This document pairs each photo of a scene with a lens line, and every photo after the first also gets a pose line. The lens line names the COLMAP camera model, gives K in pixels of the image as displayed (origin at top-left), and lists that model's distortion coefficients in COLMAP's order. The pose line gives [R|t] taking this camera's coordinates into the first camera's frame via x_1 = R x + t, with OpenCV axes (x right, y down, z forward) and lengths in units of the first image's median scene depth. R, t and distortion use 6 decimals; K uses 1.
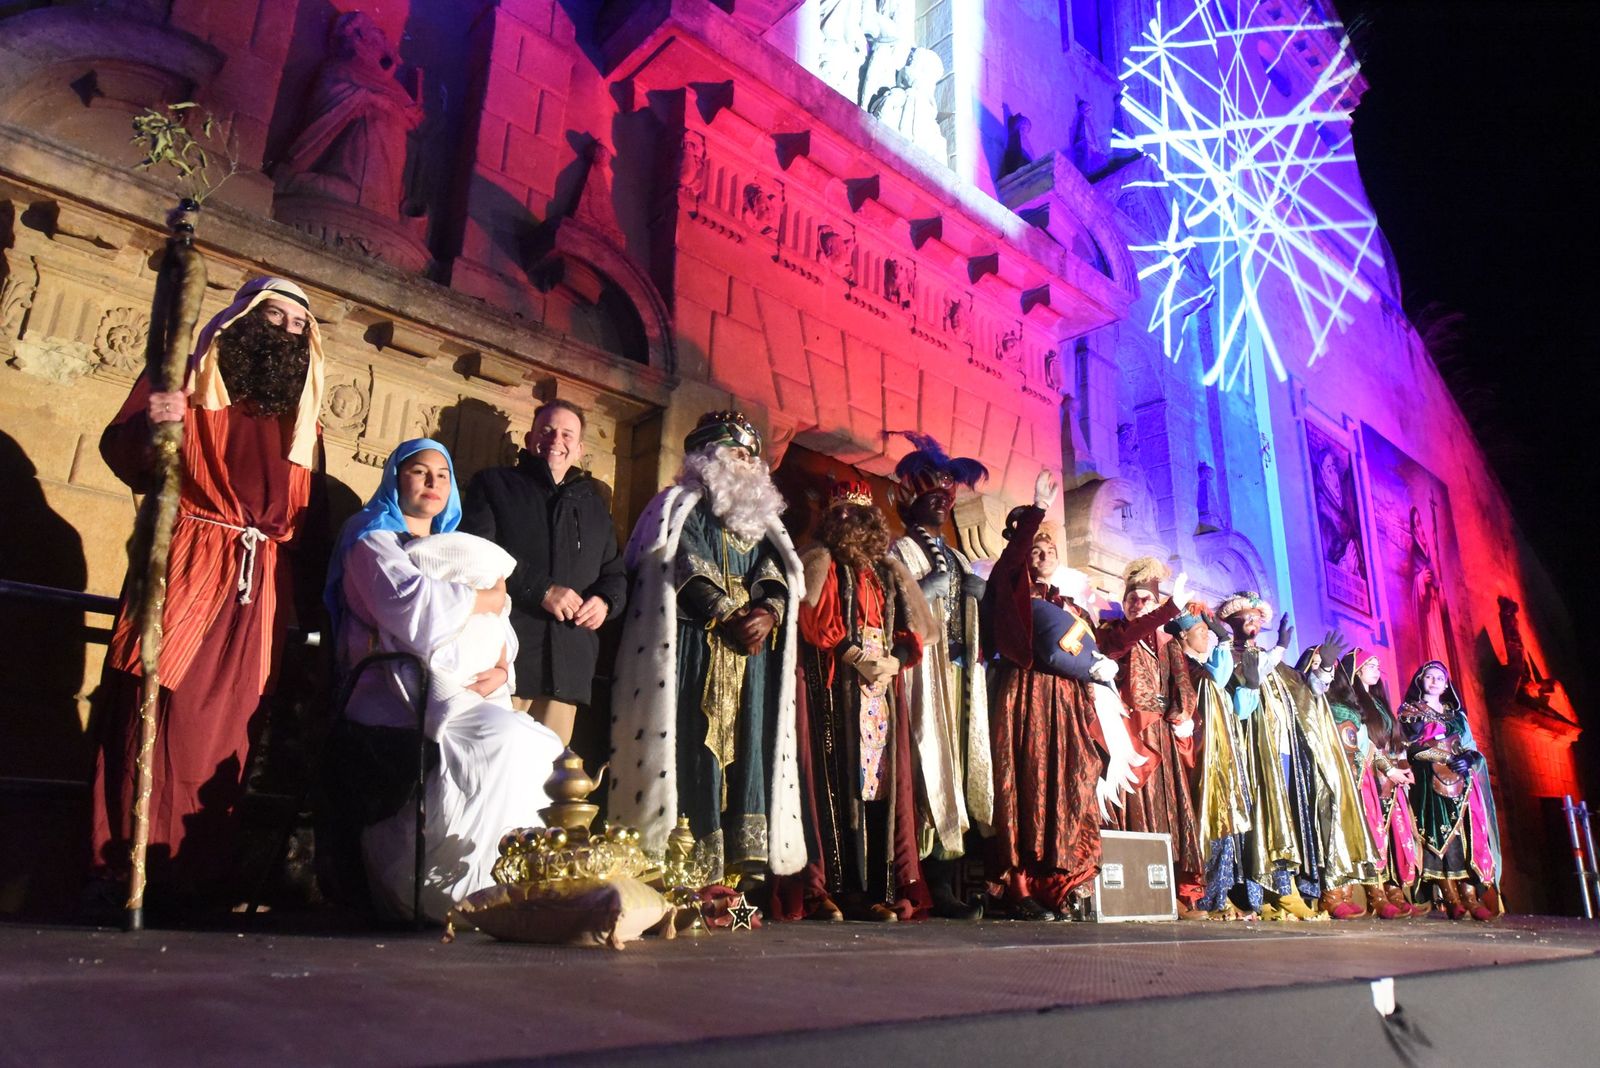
lens RADIAL K [[1046.6, 0, 824.6], [0, 1046.6, 552.9], [0, 0, 1]] dist [0.006718, -0.000620]
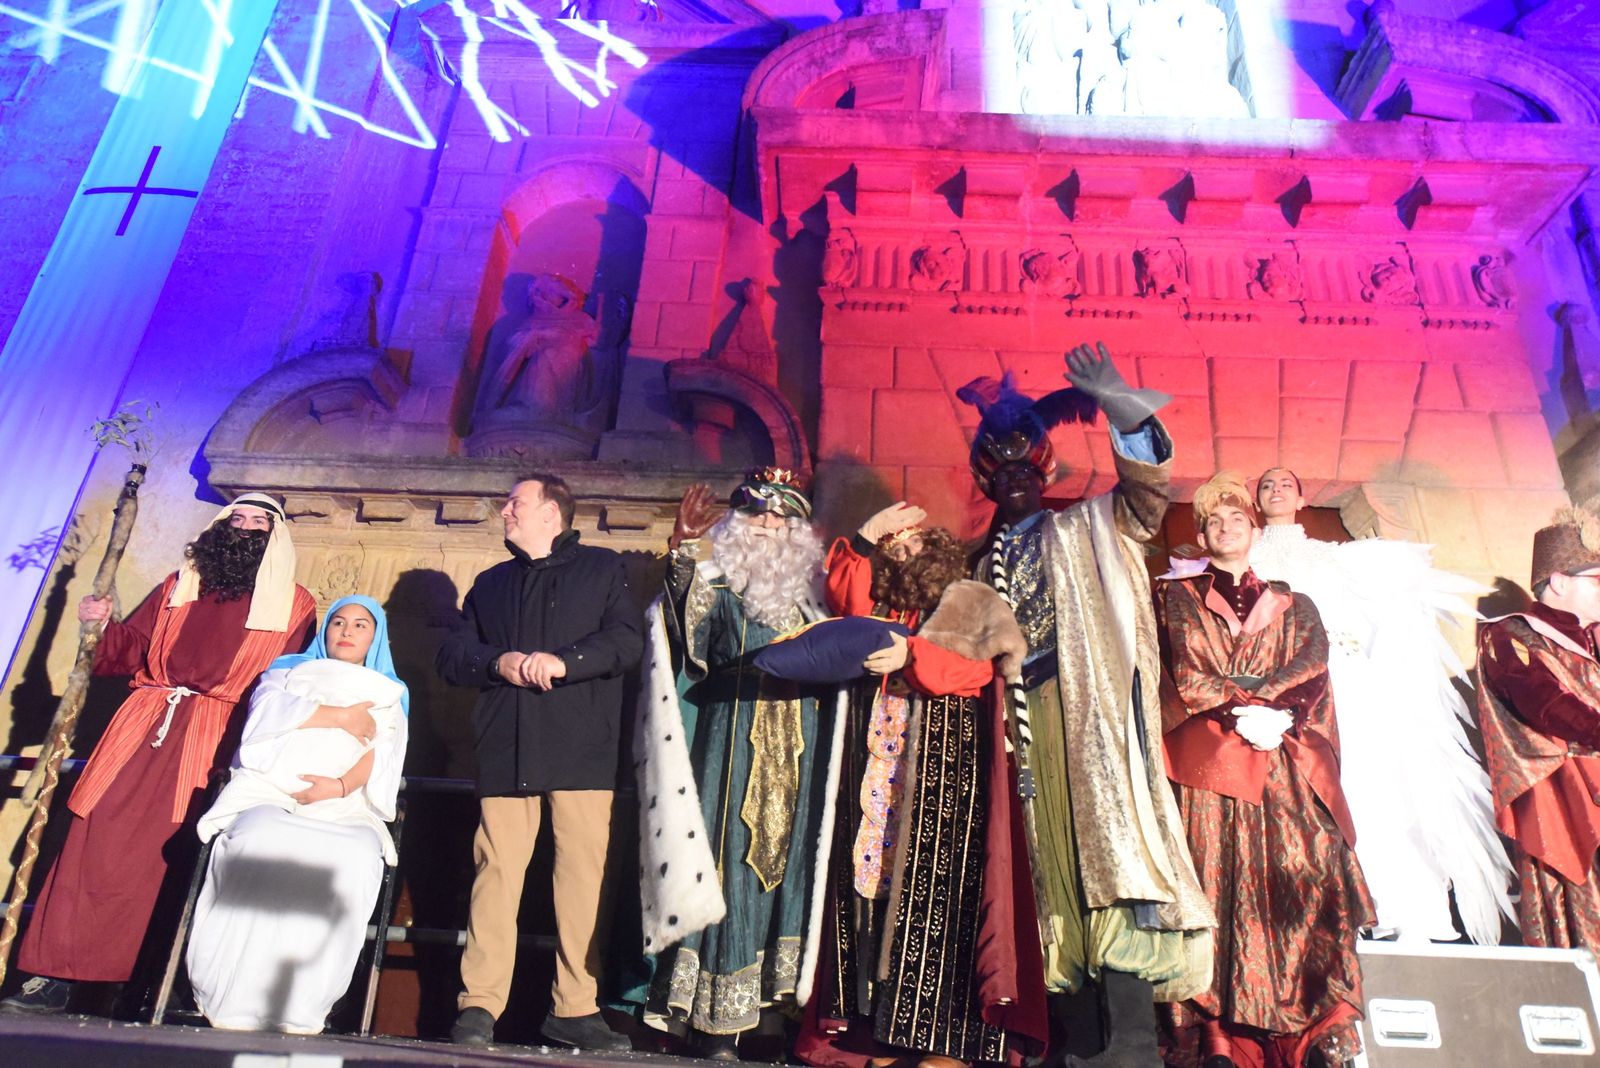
lens RADIAL K [[1046.6, 0, 765.8], [0, 1046.6, 543.3], [0, 0, 1]] dist [0.006718, -0.000620]
pose [[0.725180, -0.286062, -0.626325, 0.331590], [0.173337, 0.956165, -0.236015, 0.093627], [0.666385, 0.062588, 0.742976, 0.225706]]
